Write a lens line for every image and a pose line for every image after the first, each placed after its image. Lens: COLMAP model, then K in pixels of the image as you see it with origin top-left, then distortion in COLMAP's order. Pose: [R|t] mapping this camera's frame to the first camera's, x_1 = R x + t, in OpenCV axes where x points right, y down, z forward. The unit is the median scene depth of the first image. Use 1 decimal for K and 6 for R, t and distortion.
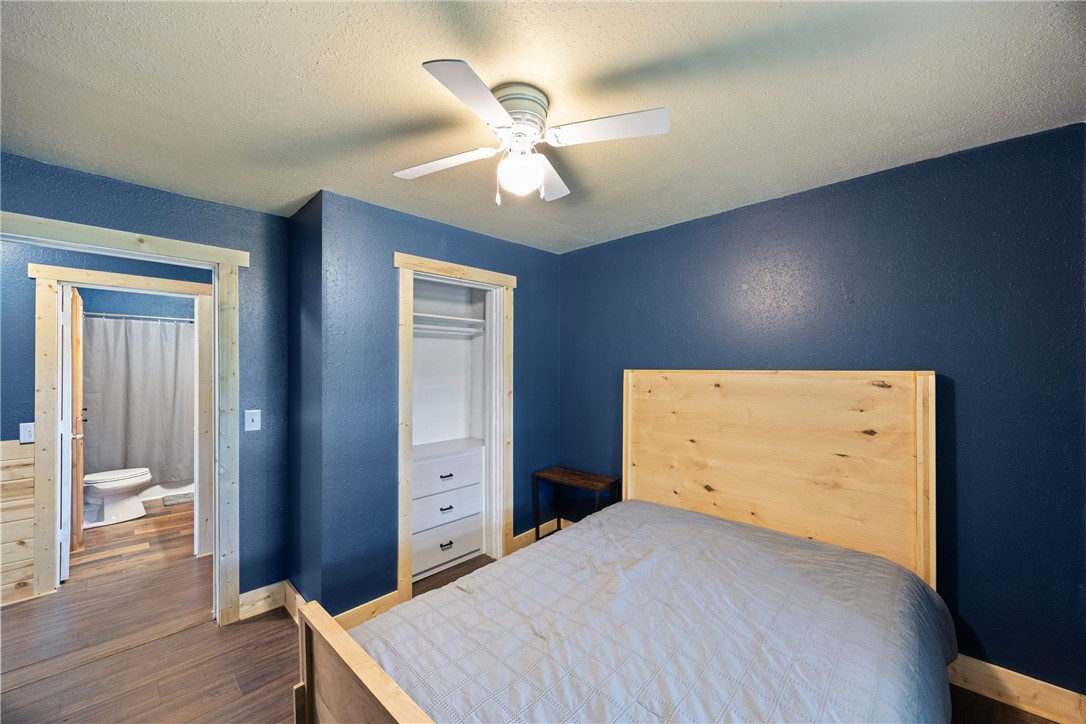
lens RADIAL K [[418.3, 0, 543.2], [0, 418.3, 361.7], [0, 0, 1]] dist [-0.002553, -0.000325]
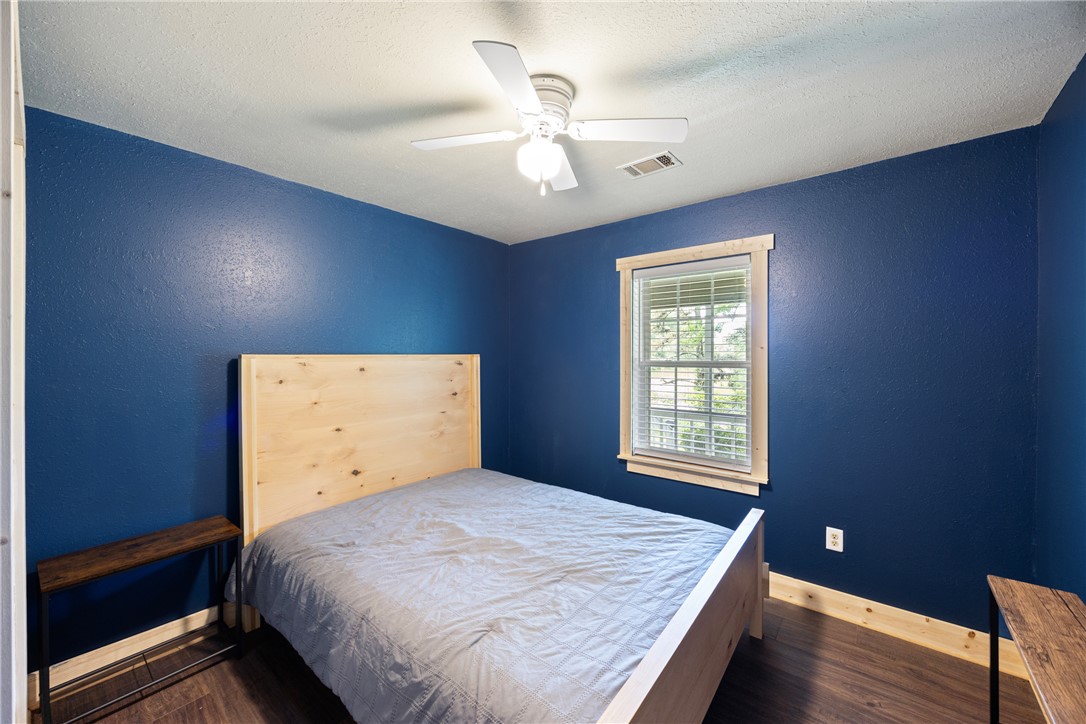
lens RADIAL K [[418.3, 0, 546.5], [0, 418.3, 359.4], [0, 0, 1]] dist [-0.002553, -0.000325]
pose [[-0.093428, -0.007444, 0.995598, -0.848217], [-0.008192, 0.999944, 0.006708, 0.027573], [-0.995592, -0.007529, -0.093484, 0.844810]]
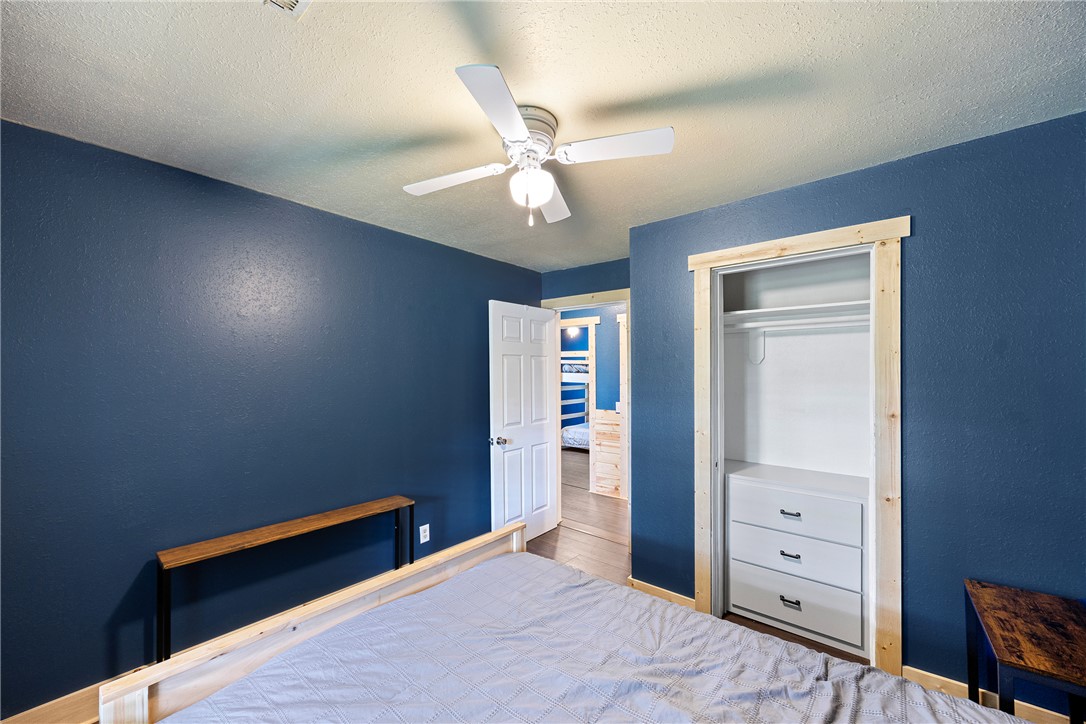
lens RADIAL K [[418.3, 0, 536.2], [0, 418.3, 376.0], [0, 0, 1]] dist [-0.002553, -0.000325]
pose [[0.046726, 0.014325, -0.998805, 0.773207], [0.011805, 0.999819, 0.014892, 0.001717], [0.998838, -0.012487, 0.046548, 0.742966]]
